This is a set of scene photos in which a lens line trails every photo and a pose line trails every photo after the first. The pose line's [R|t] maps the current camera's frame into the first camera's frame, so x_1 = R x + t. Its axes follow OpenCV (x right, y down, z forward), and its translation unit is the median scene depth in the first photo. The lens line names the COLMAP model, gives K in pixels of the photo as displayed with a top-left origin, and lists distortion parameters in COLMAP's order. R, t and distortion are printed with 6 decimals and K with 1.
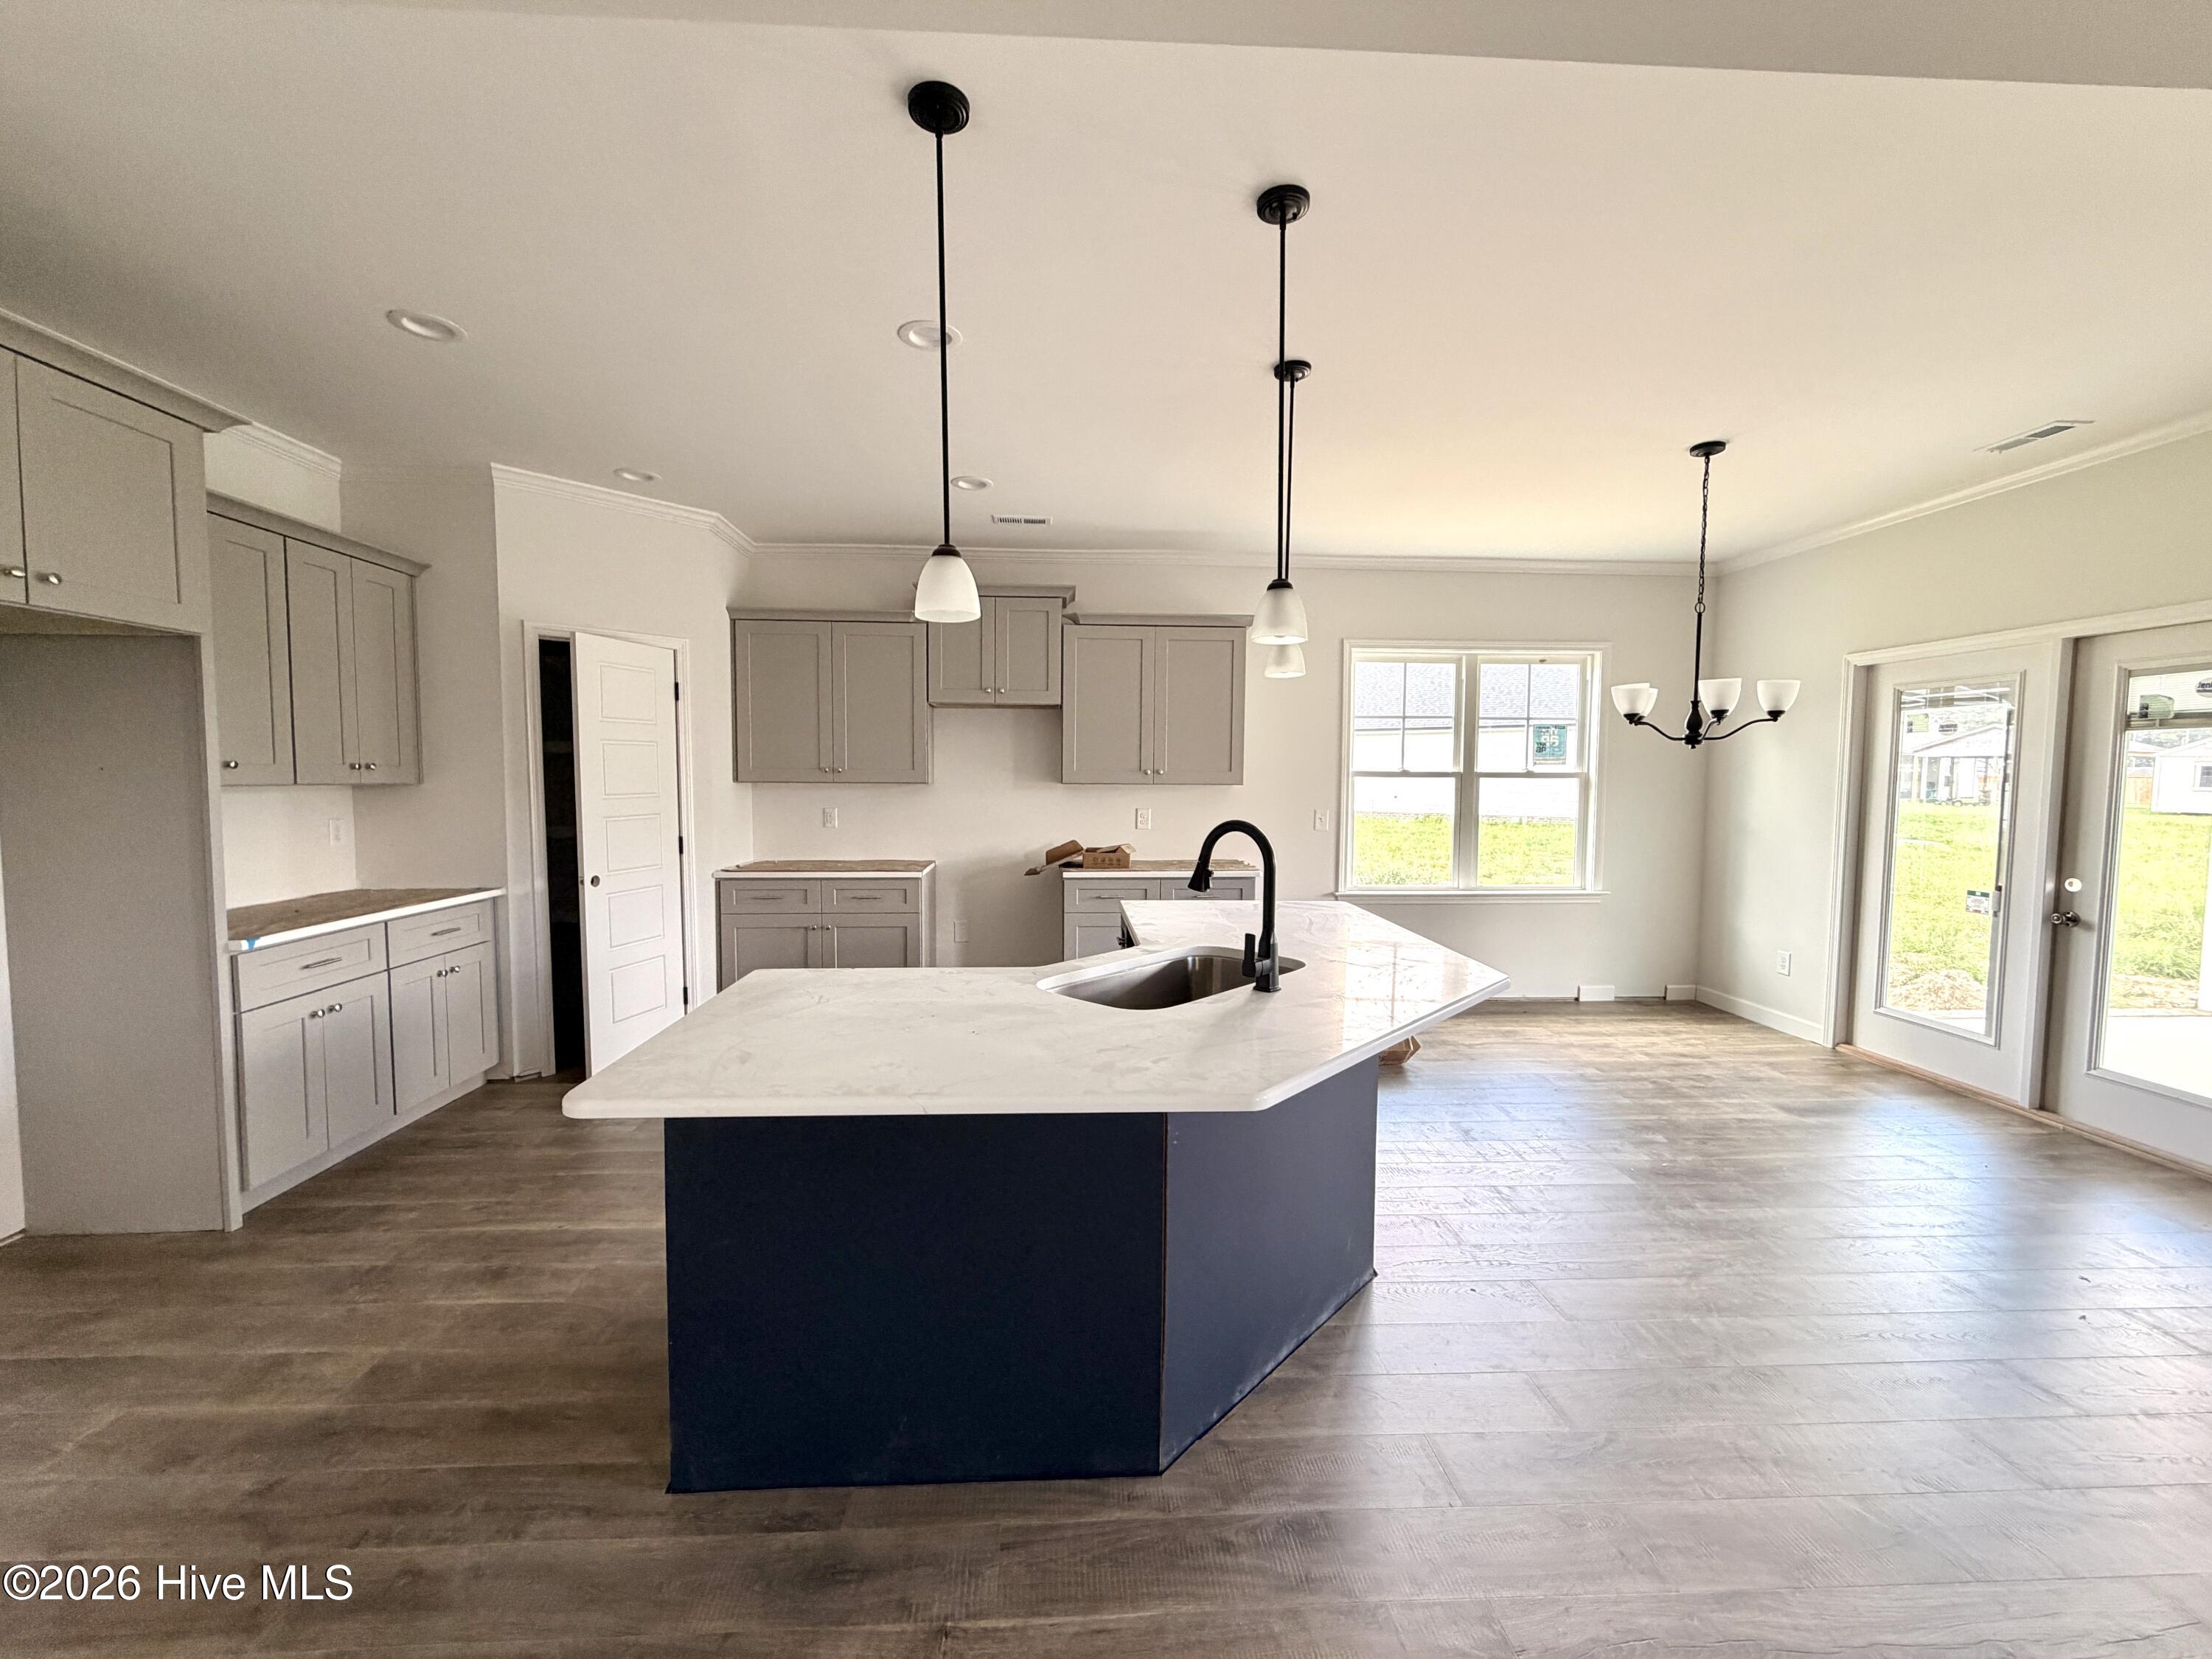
lens RADIAL K [[883.4, 0, 1106.0], [0, 883.4, 829.5], [0, 0, 1]] dist [0.005725, 0.000213]
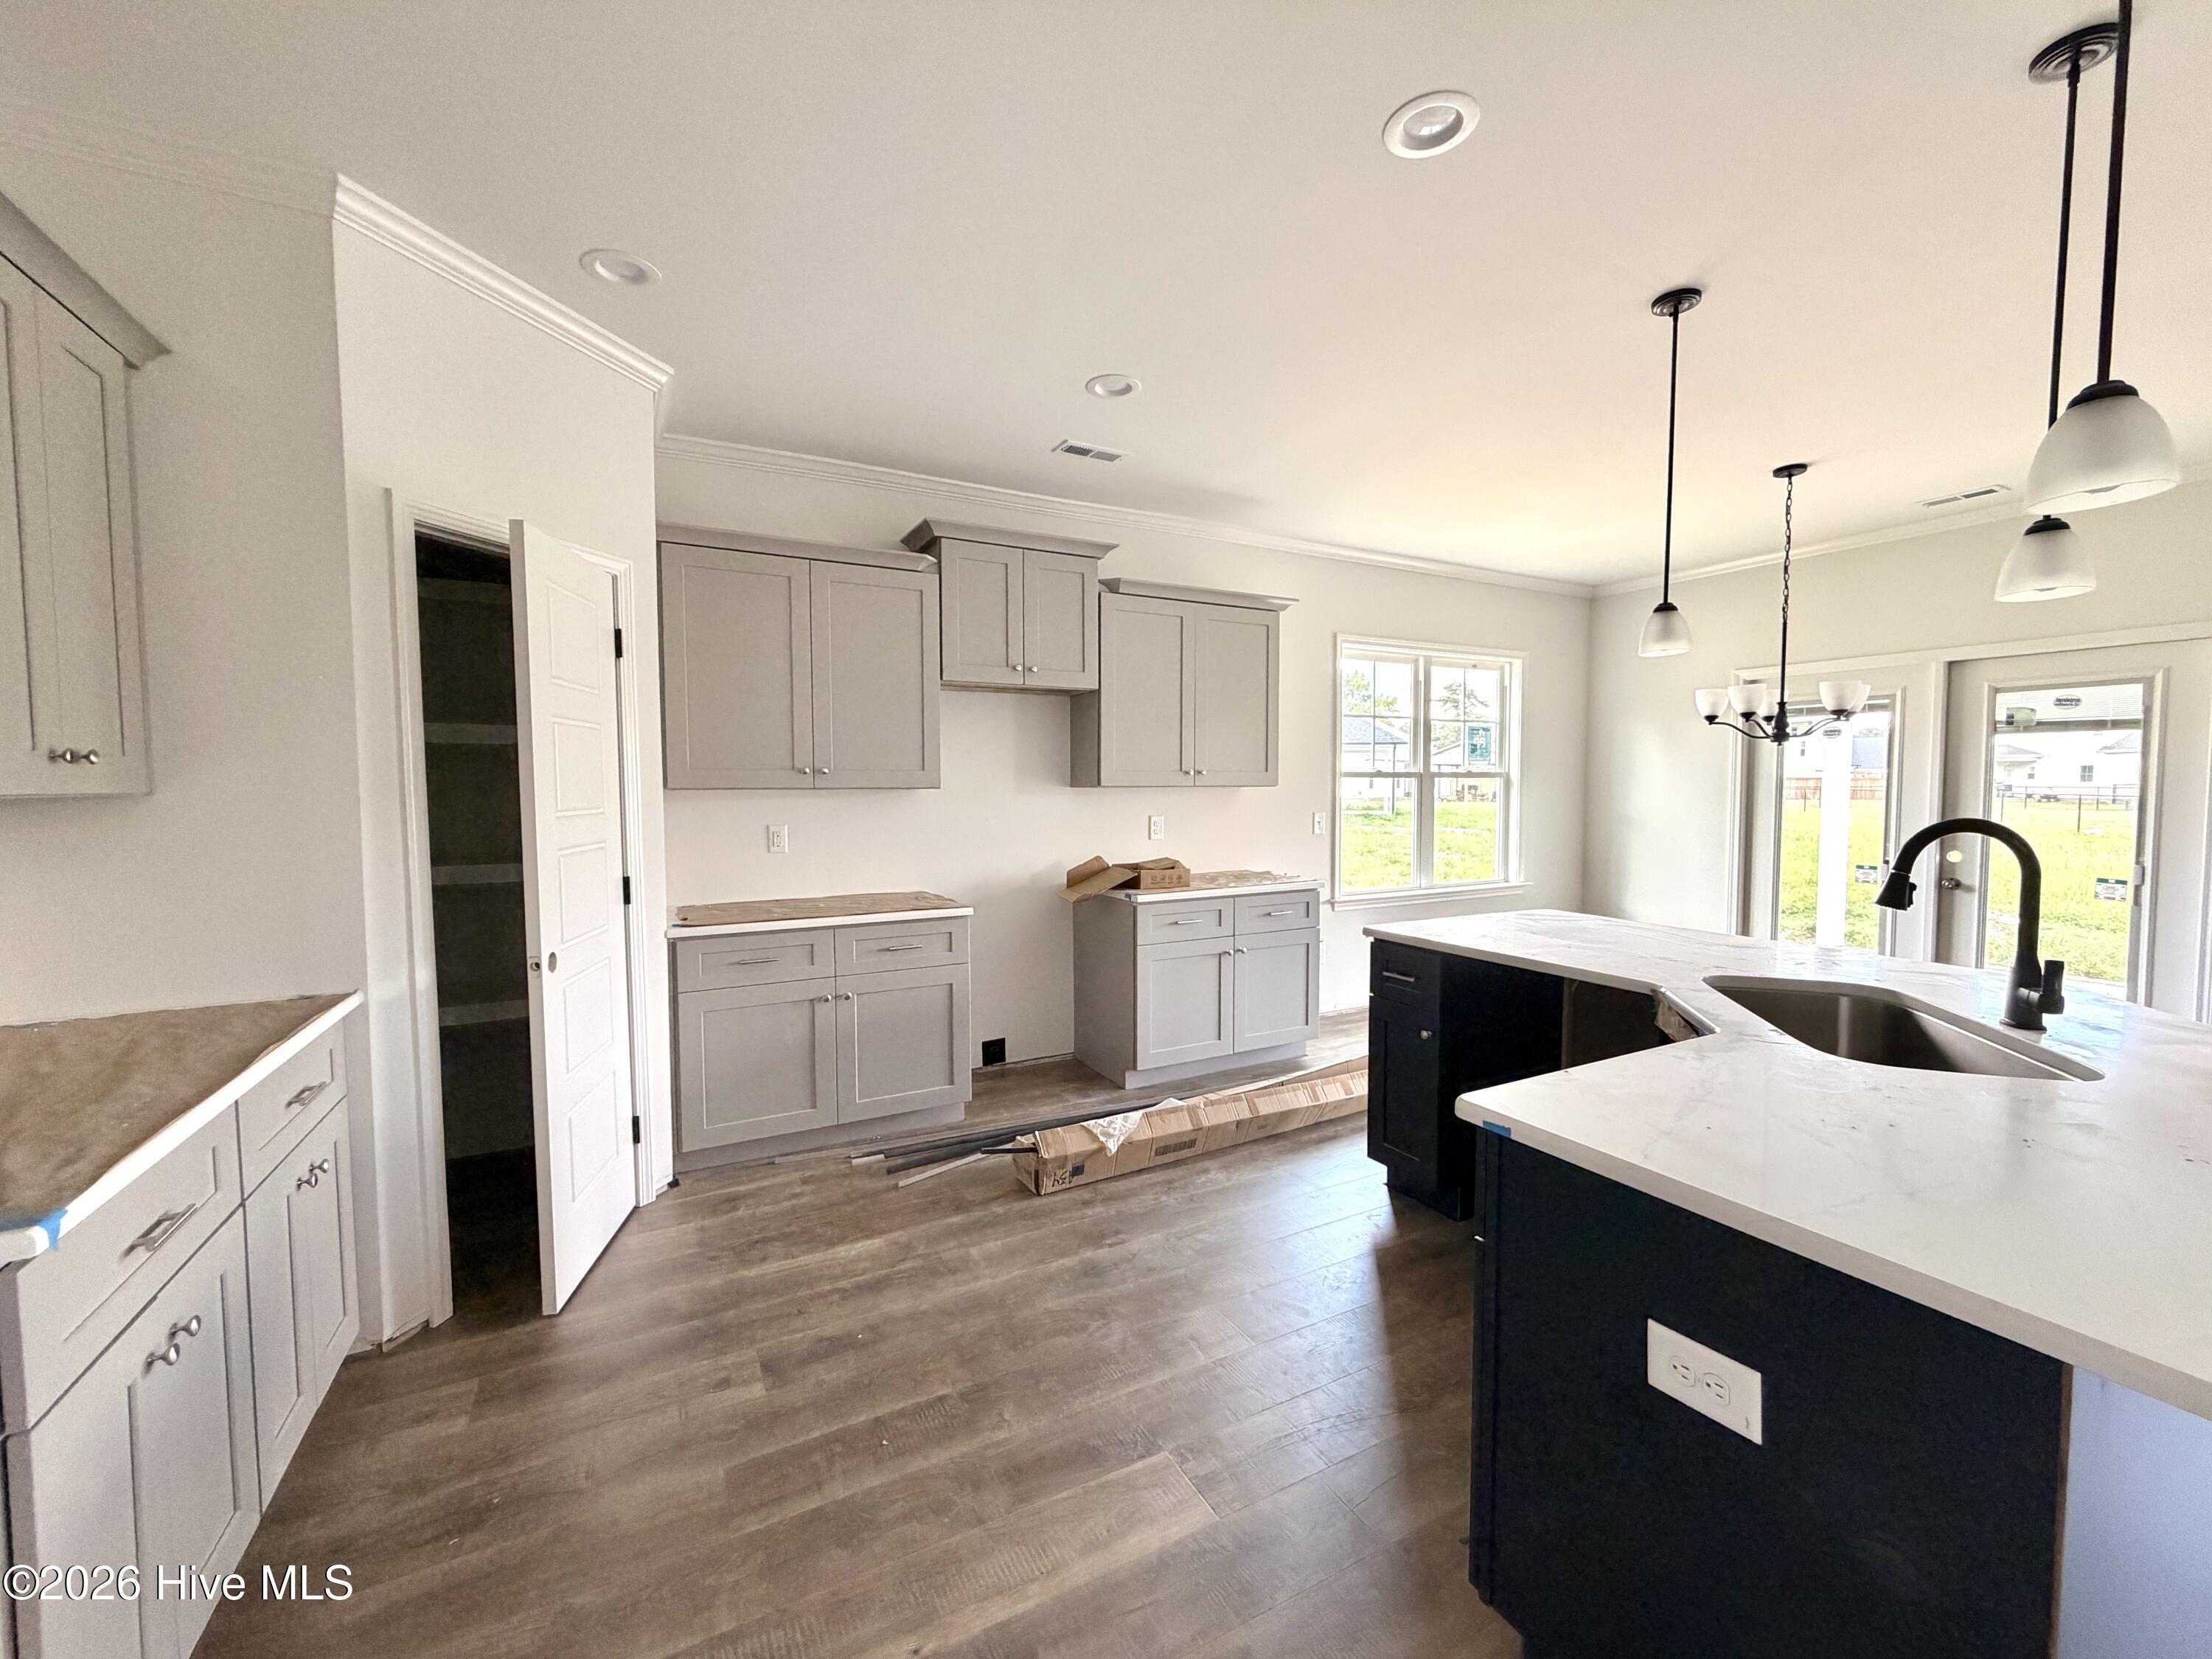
lens RADIAL K [[883.4, 0, 1106.0], [0, 883.4, 829.5], [0, 0, 1]] dist [0.005725, 0.000213]
pose [[0.907737, -0.030315, 0.418444, -0.415040], [0.034241, 0.999412, -0.001874, -0.011807], [-0.418141, 0.016029, 0.908241, 0.279070]]
